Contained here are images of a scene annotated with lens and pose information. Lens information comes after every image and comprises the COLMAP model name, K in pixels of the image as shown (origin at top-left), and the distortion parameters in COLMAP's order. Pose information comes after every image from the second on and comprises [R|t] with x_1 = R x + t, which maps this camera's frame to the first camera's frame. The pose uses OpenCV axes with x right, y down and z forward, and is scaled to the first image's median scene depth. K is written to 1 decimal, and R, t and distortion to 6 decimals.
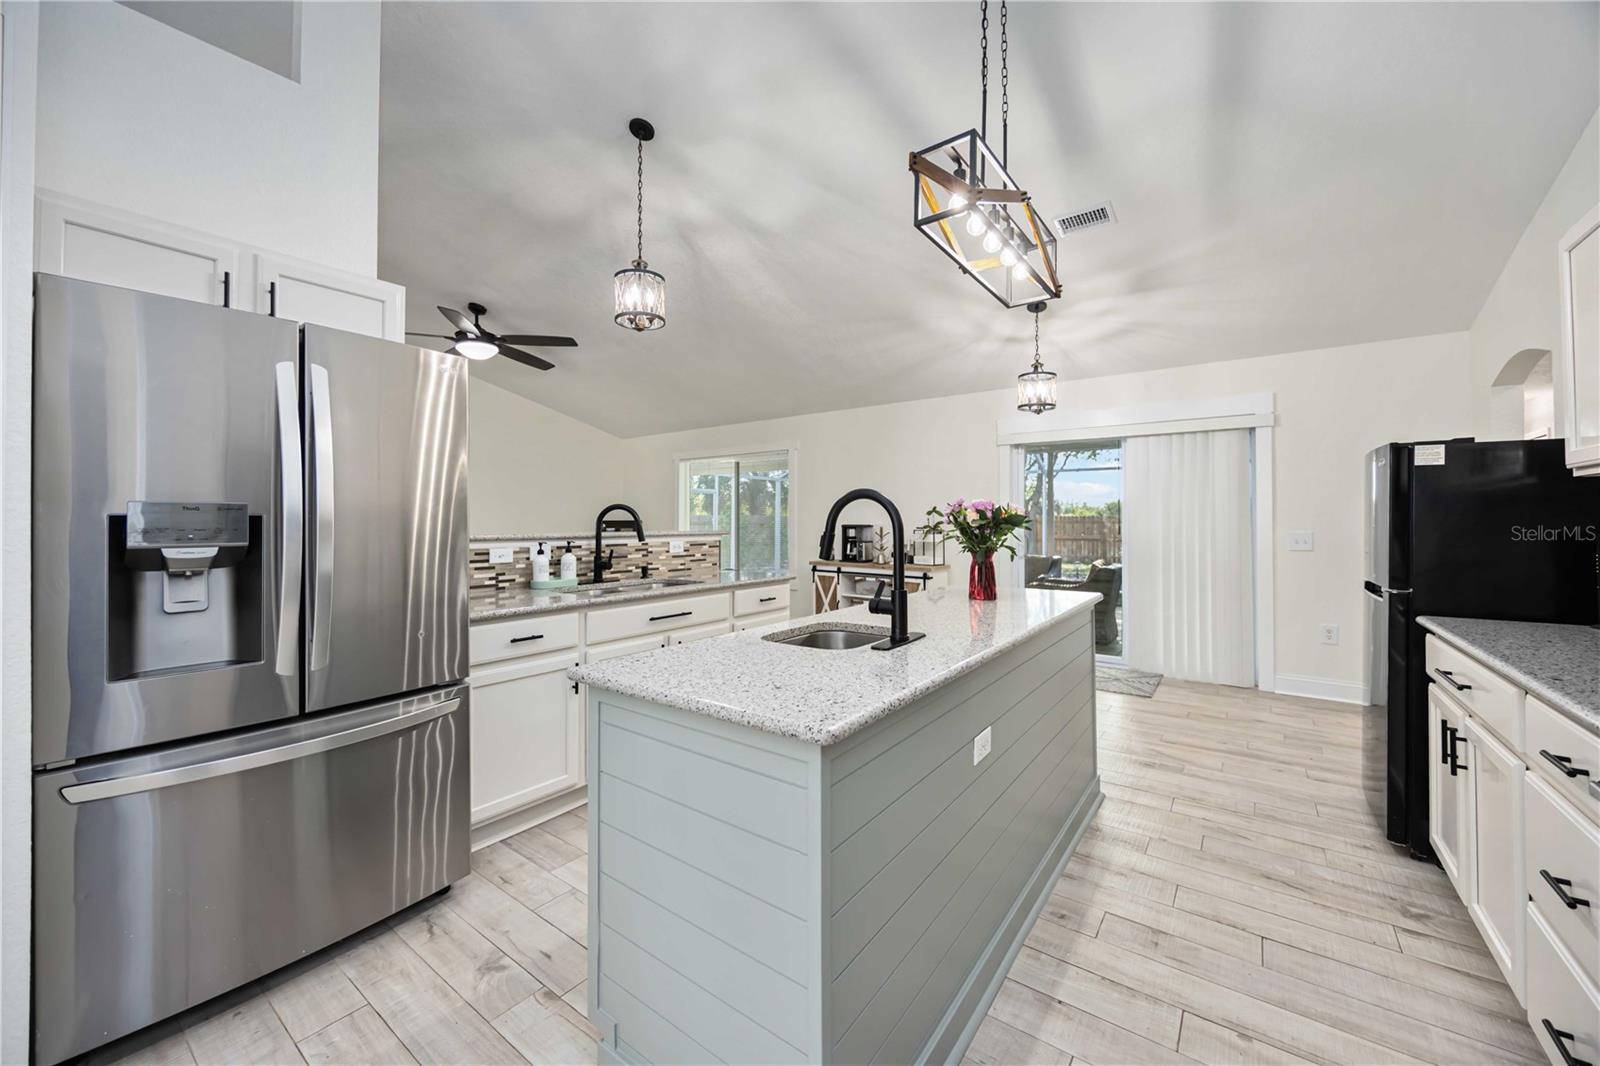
lens RADIAL K [[610.3, 0, 800.3], [0, 610.3, 514.5], [0, 0, 1]] dist [-0.001778, -0.000030]
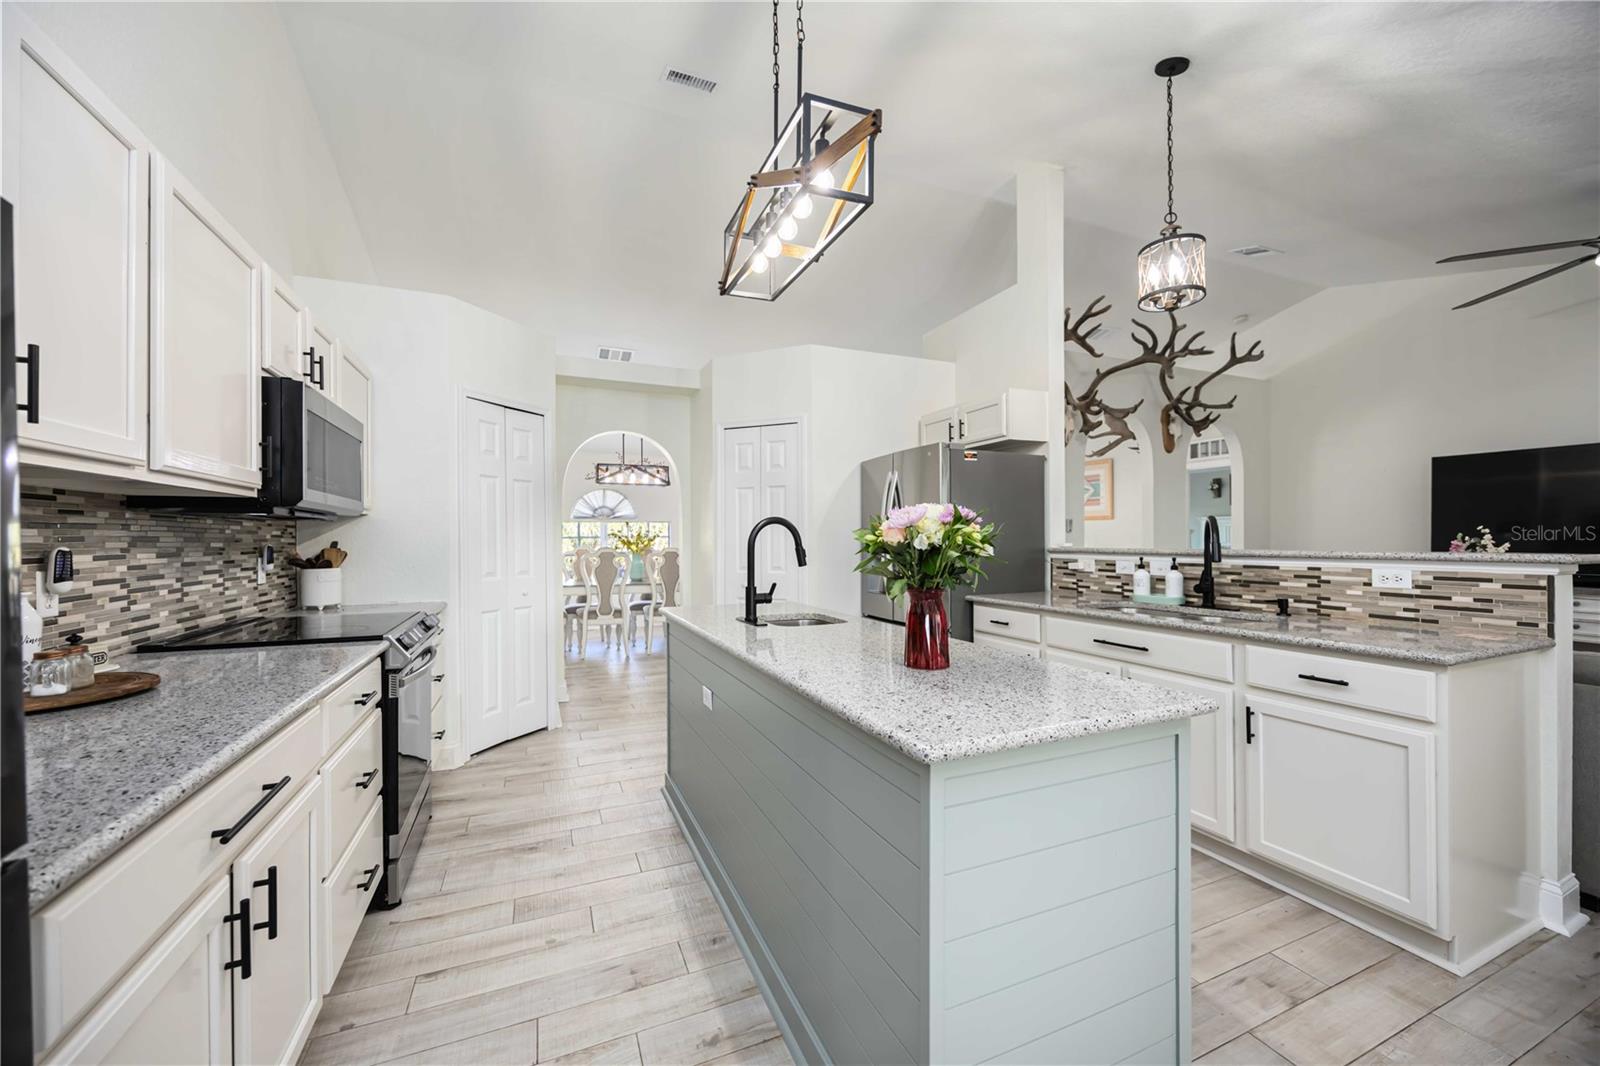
lens RADIAL K [[611.0, 0, 799.6], [0, 611.0, 539.4], [0, 0, 1]] dist [-0.002257, 0.000352]
pose [[-0.502489, 0.004495, -0.864572, 0.720613], [0.016085, 0.999862, -0.004150, 0.009986], [0.864434, -0.015992, -0.502492, 0.967676]]
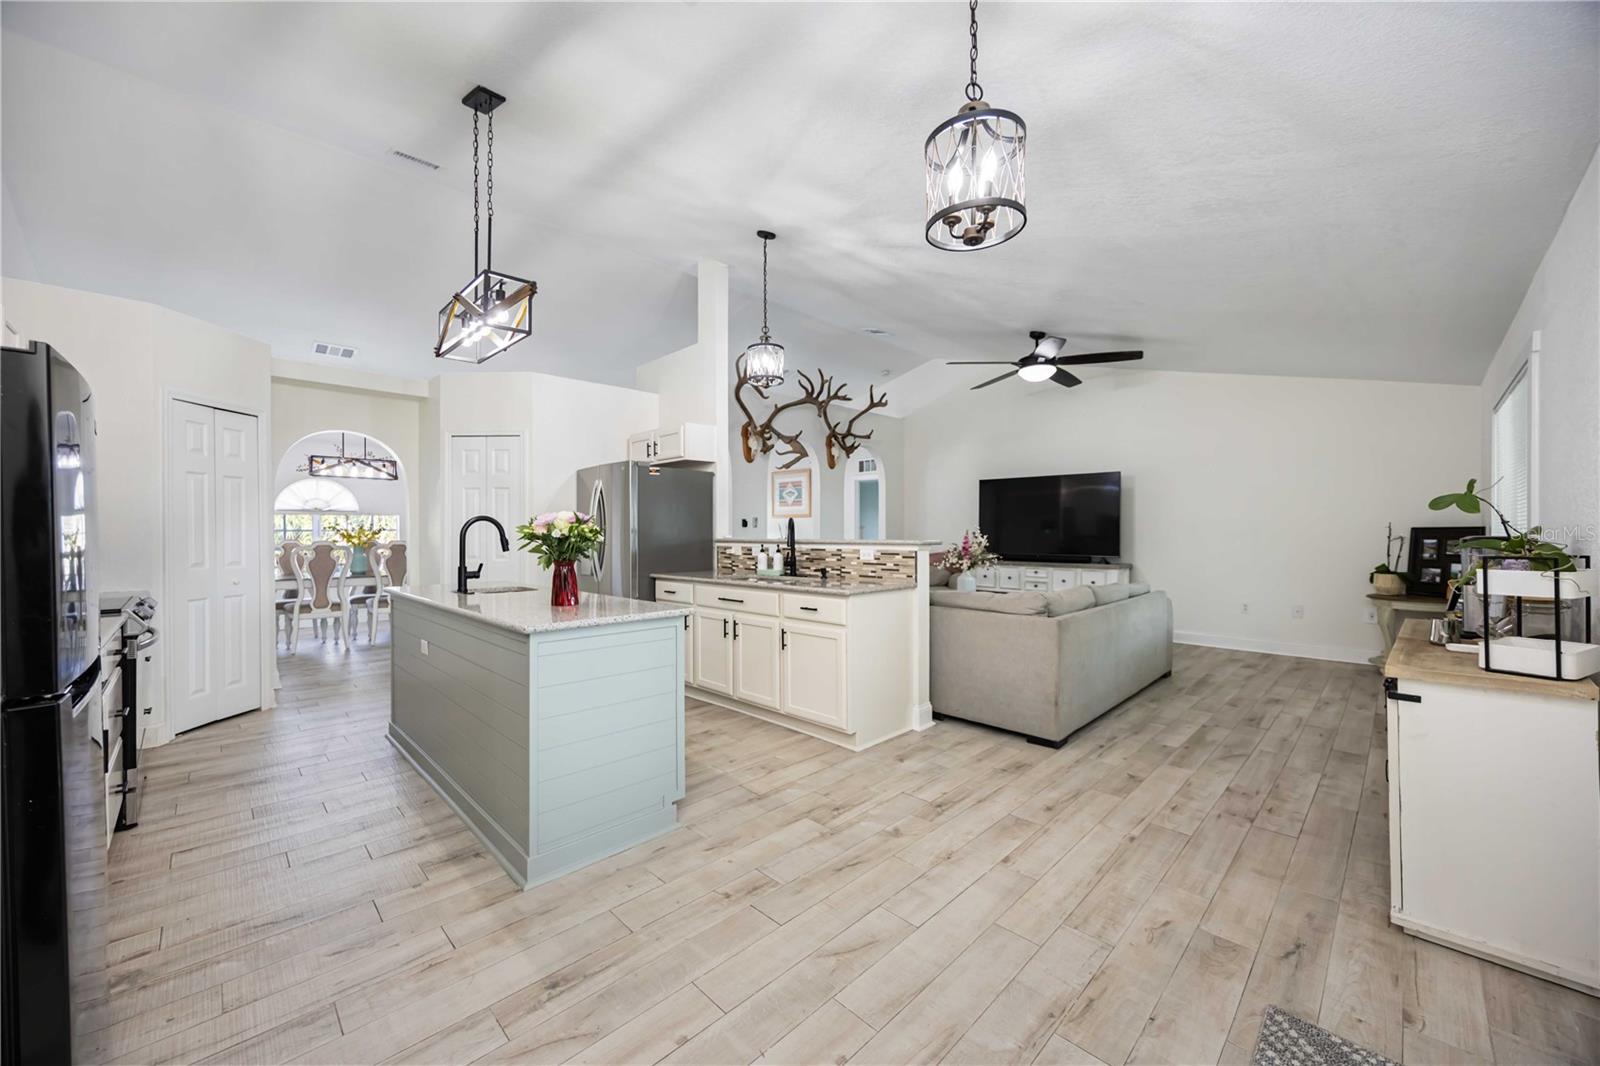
lens RADIAL K [[606.8, 0, 800.4], [0, 606.8, 531.4], [0, 0, 1]] dist [-0.002468, 0.000074]
pose [[-0.152501, 0.000793, -0.988303, 1.032145], [0.015464, 0.999879, -0.001584, 0.015347], [0.988182, -0.015524, -0.152495, 1.264200]]
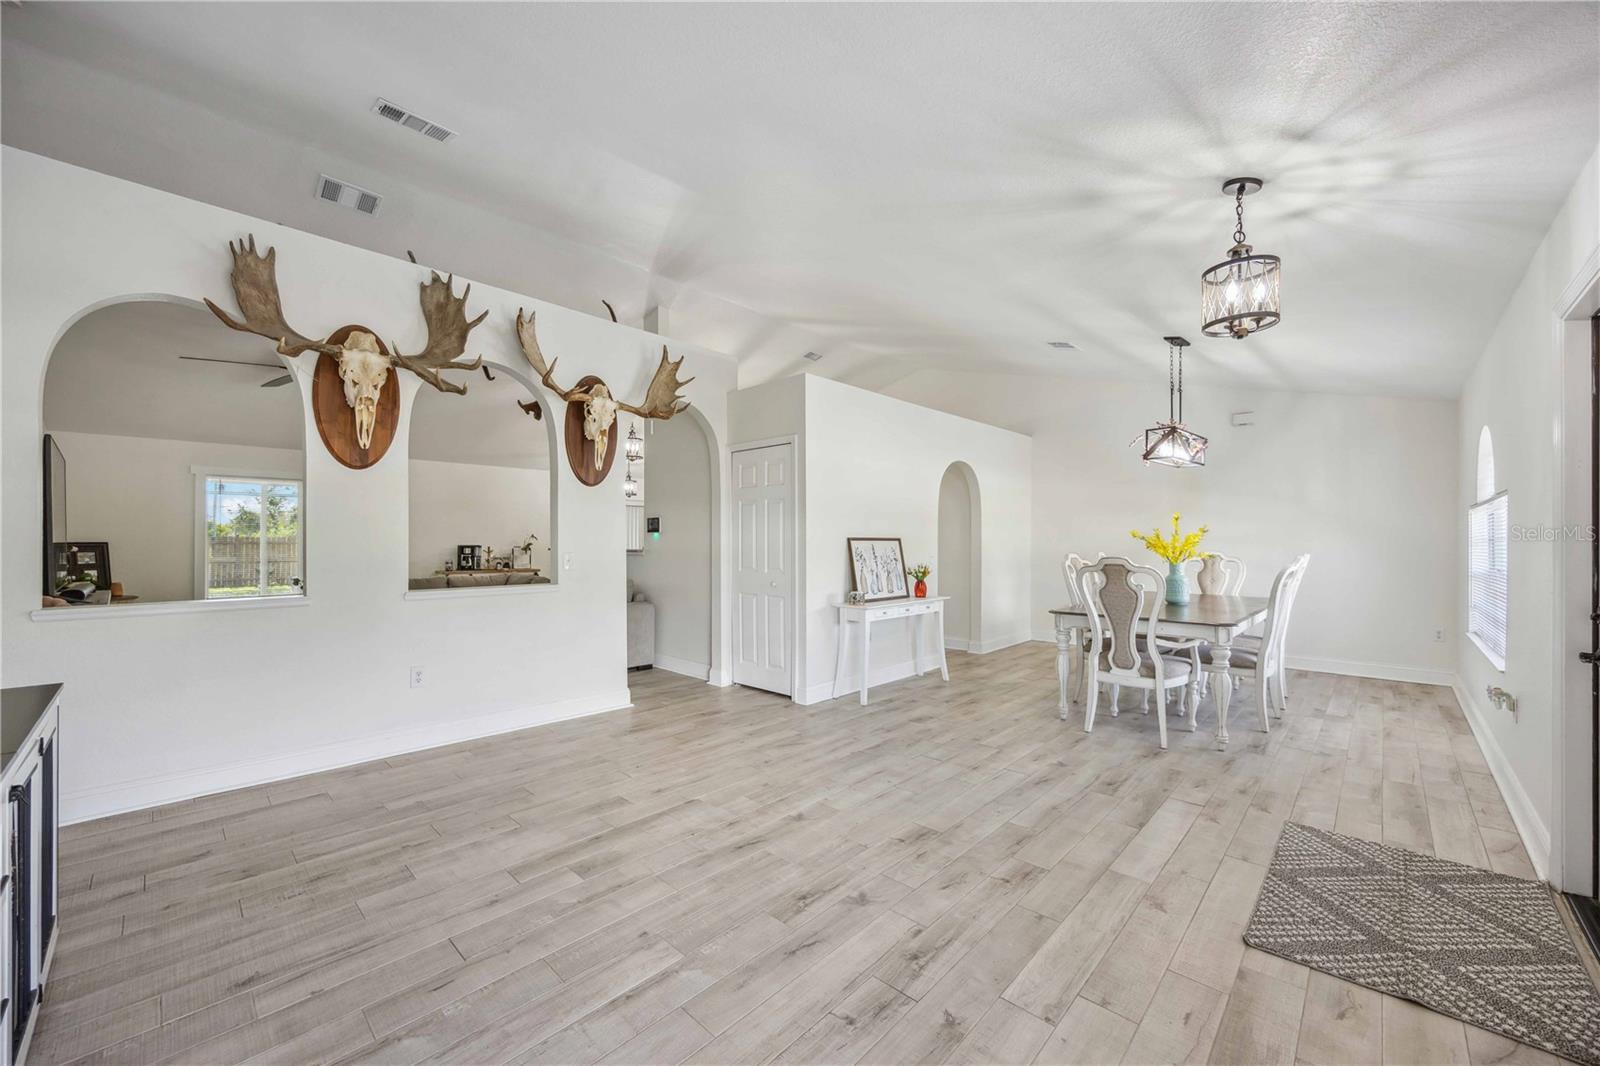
lens RADIAL K [[611.0, 0, 799.6], [0, 611.0, 539.4], [0, 0, 1]] dist [-0.002257, 0.000352]
pose [[0.125661, 0.005364, 0.992059, -2.497846], [-0.011533, 0.999926, -0.003946, -0.002052], [-0.992006, -0.010946, 0.125714, 0.069623]]
